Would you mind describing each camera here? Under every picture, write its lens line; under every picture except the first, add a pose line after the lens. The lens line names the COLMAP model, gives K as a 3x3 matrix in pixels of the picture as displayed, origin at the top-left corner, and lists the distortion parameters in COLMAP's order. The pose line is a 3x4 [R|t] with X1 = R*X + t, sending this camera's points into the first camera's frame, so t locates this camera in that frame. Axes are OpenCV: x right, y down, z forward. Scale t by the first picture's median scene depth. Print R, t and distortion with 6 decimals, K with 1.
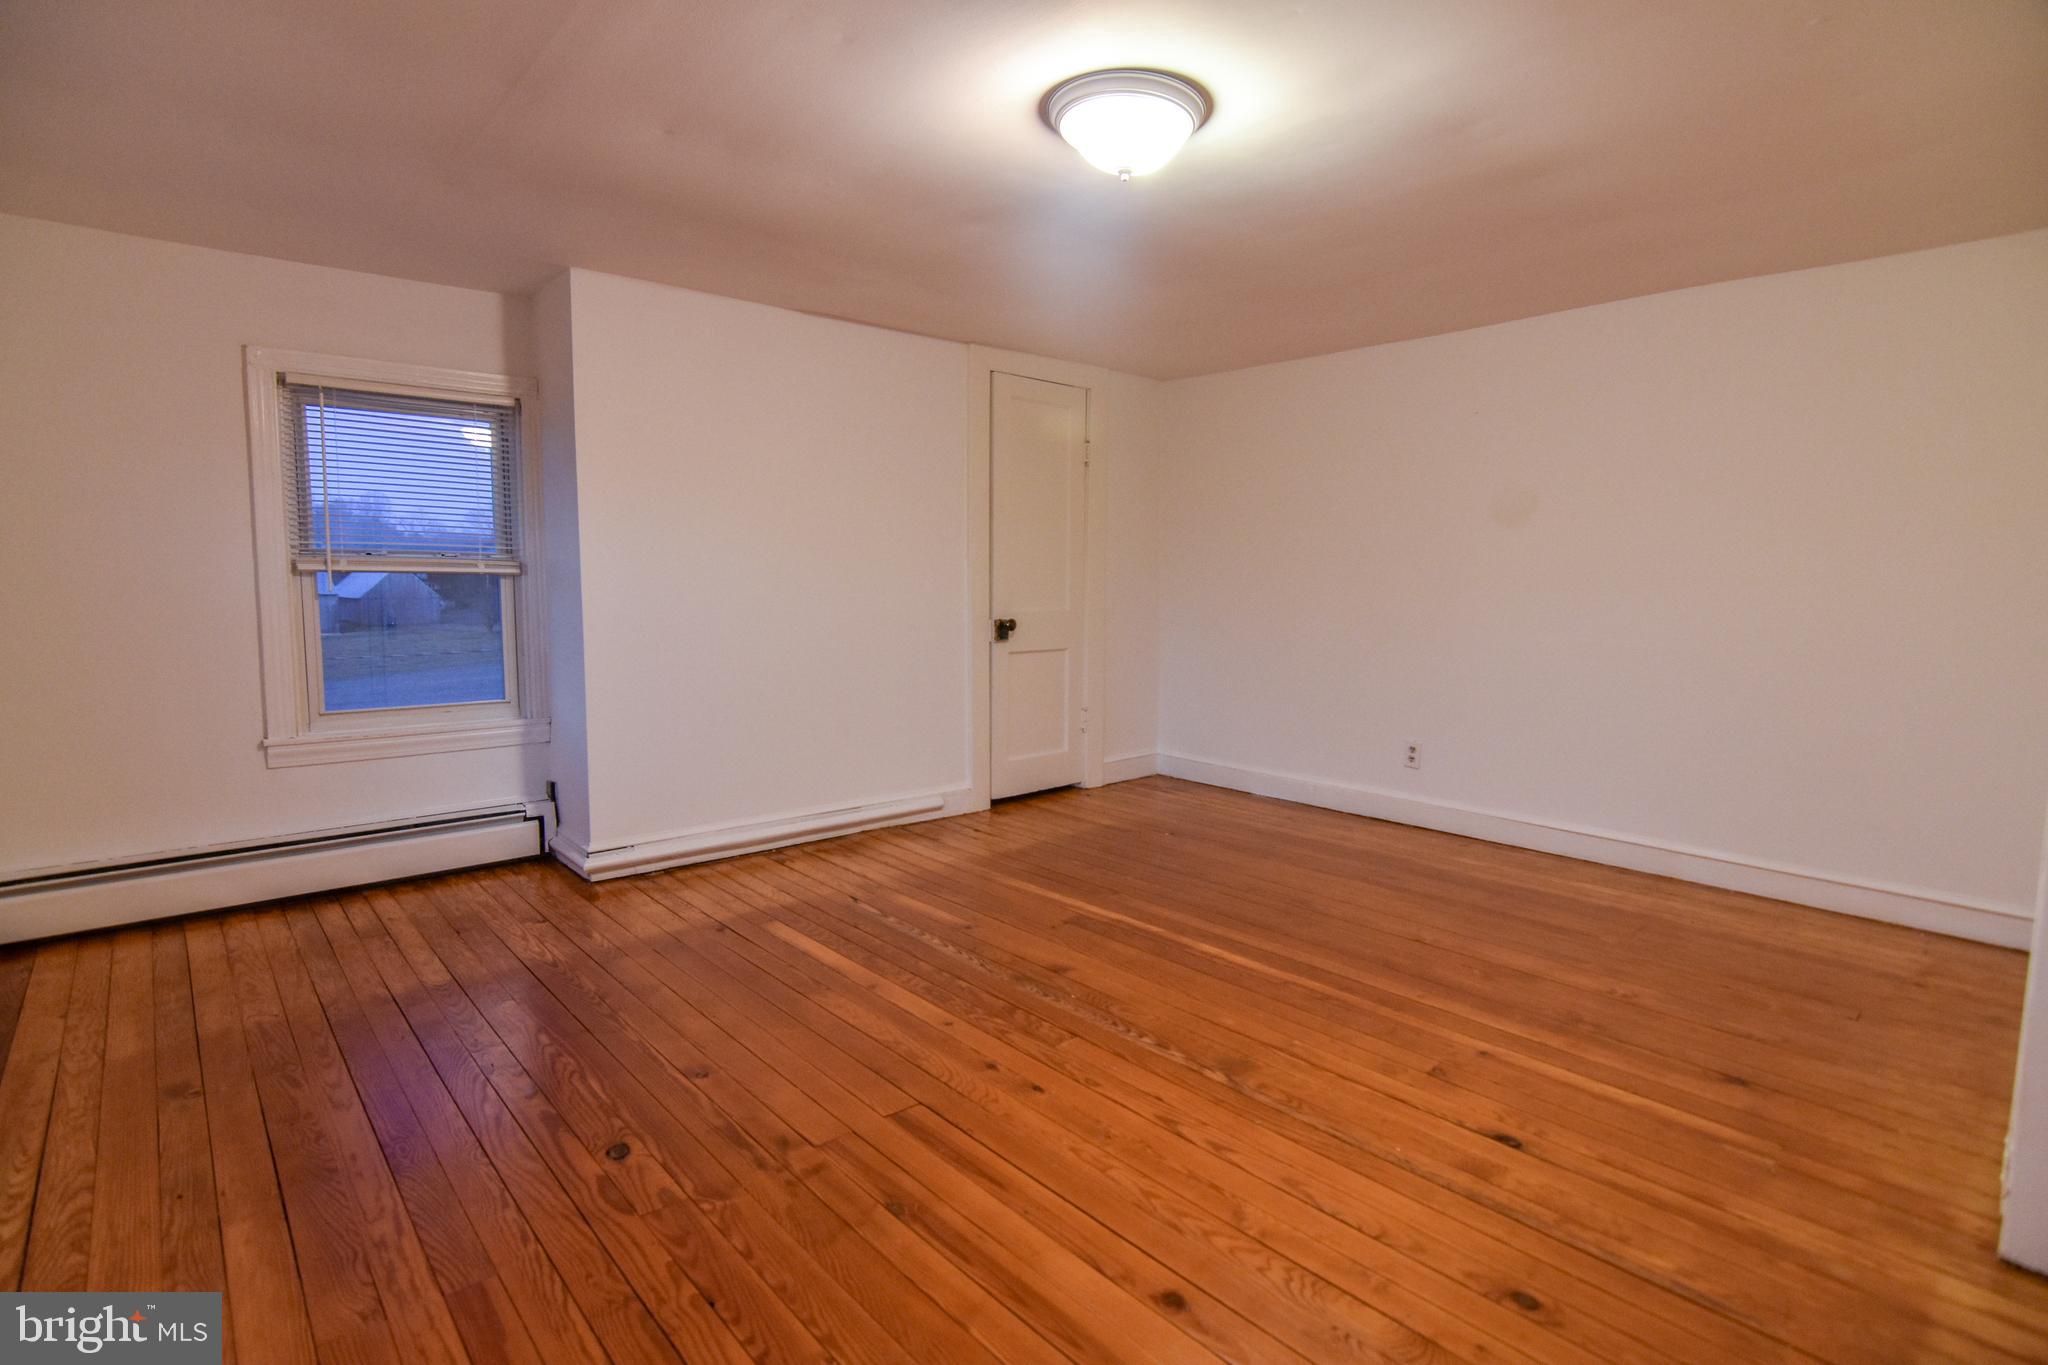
lens RADIAL K [[1002.1, 0, 1020.7], [0, 1002.1, 677.8], [0, 0, 1]] dist [-0.030191, 0.008875]
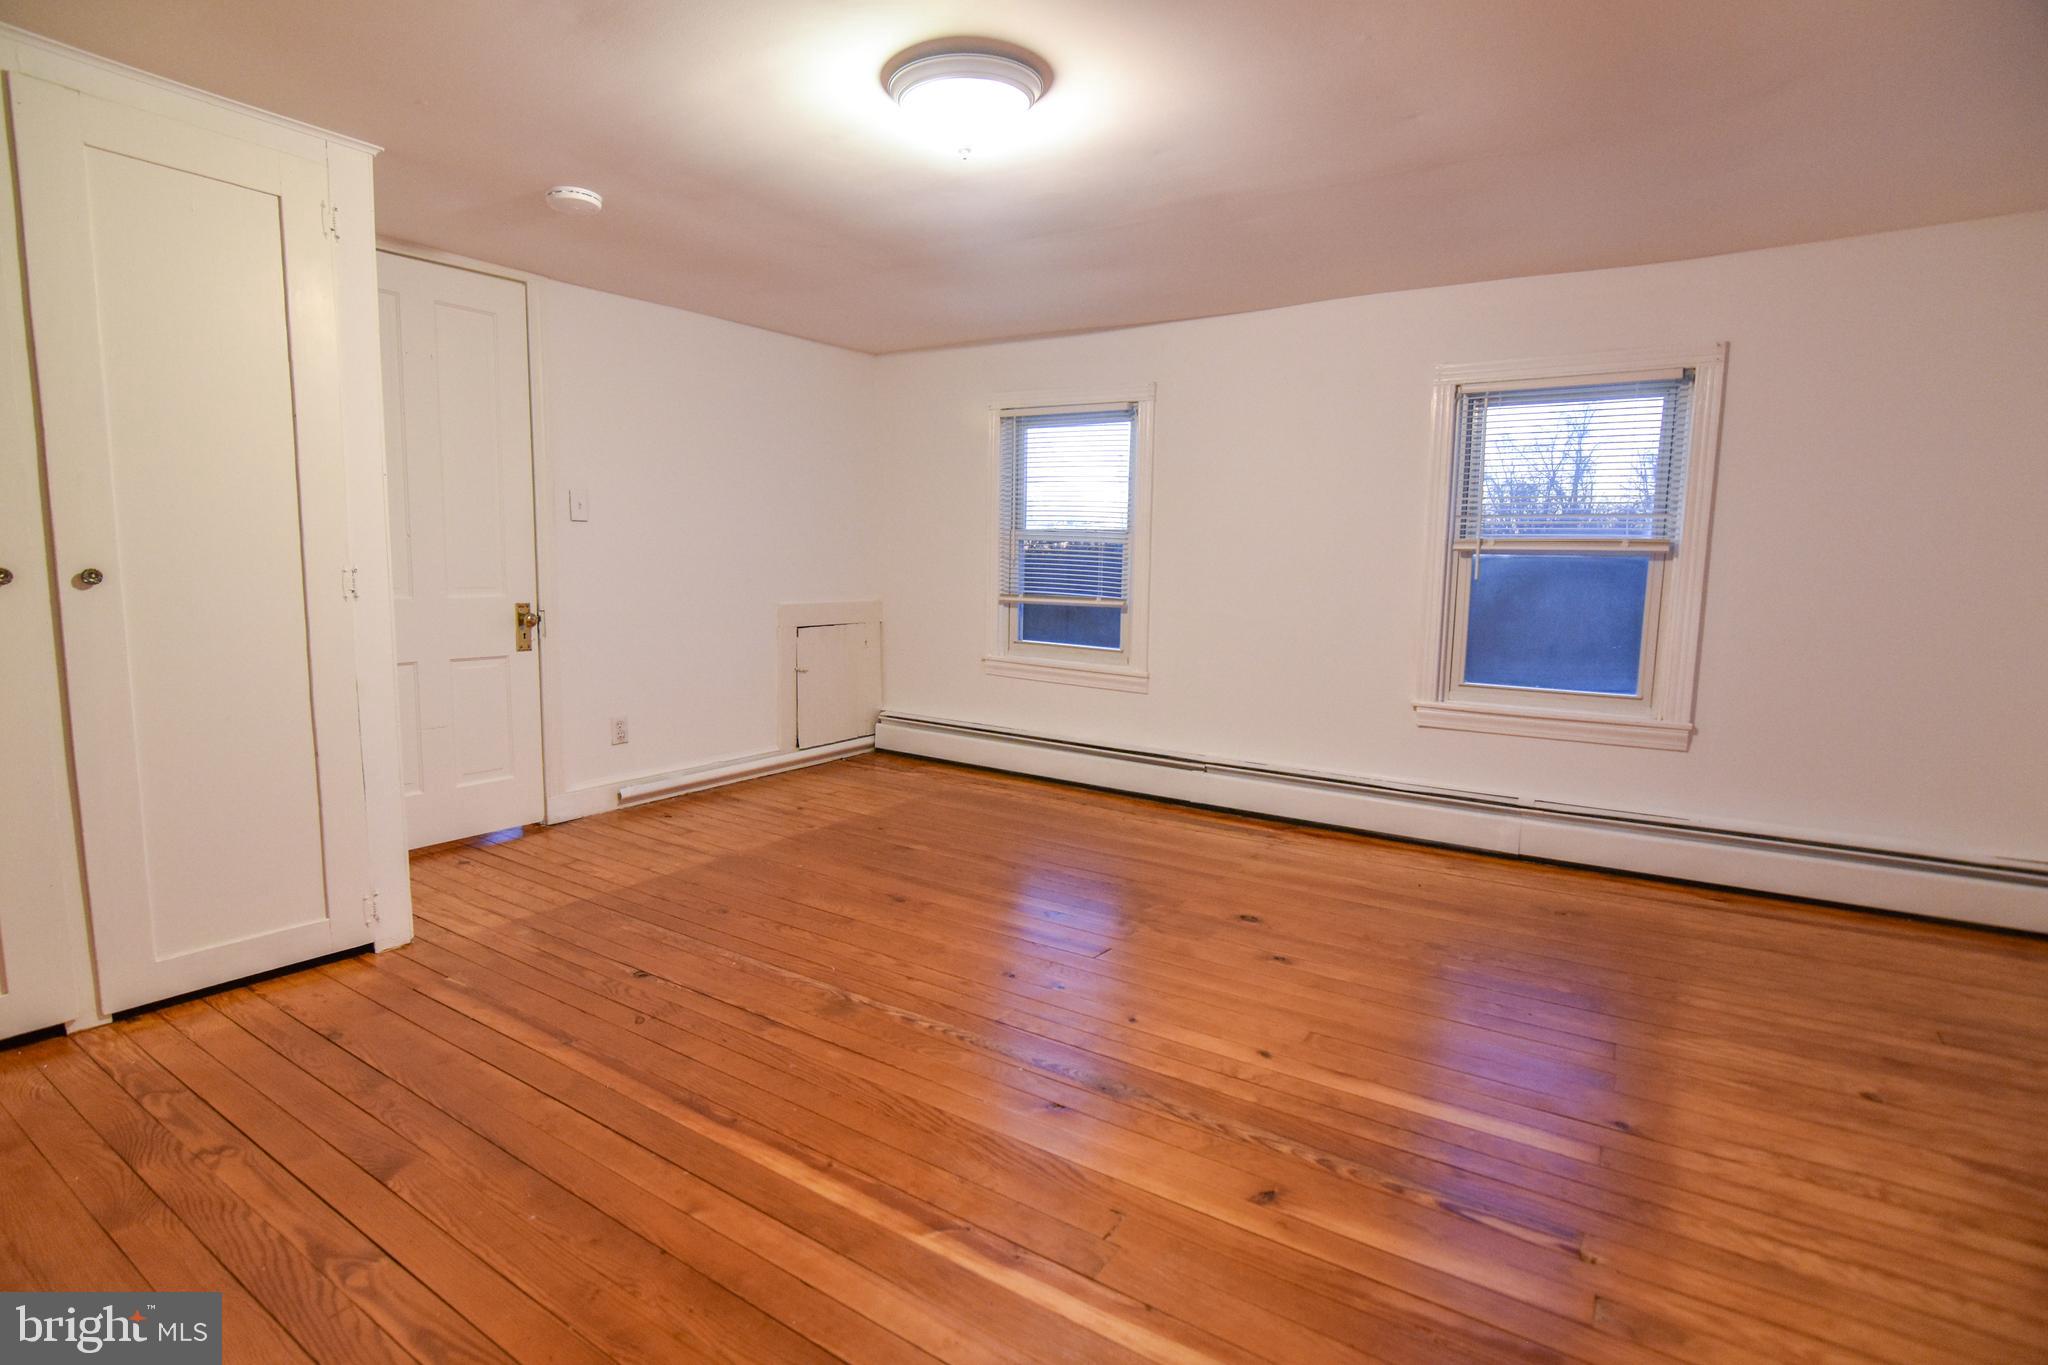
lens RADIAL K [[1002.1, 0, 1017.9], [0, 1002.1, 685.4], [0, 0, 1]] dist [-0.030191, 0.008875]
pose [[-0.966639, 0.013733, -0.255773, 0.226393], [-0.043723, 0.975060, 0.217594, -0.138425], [0.252382, 0.221518, -0.941931, 1.495869]]
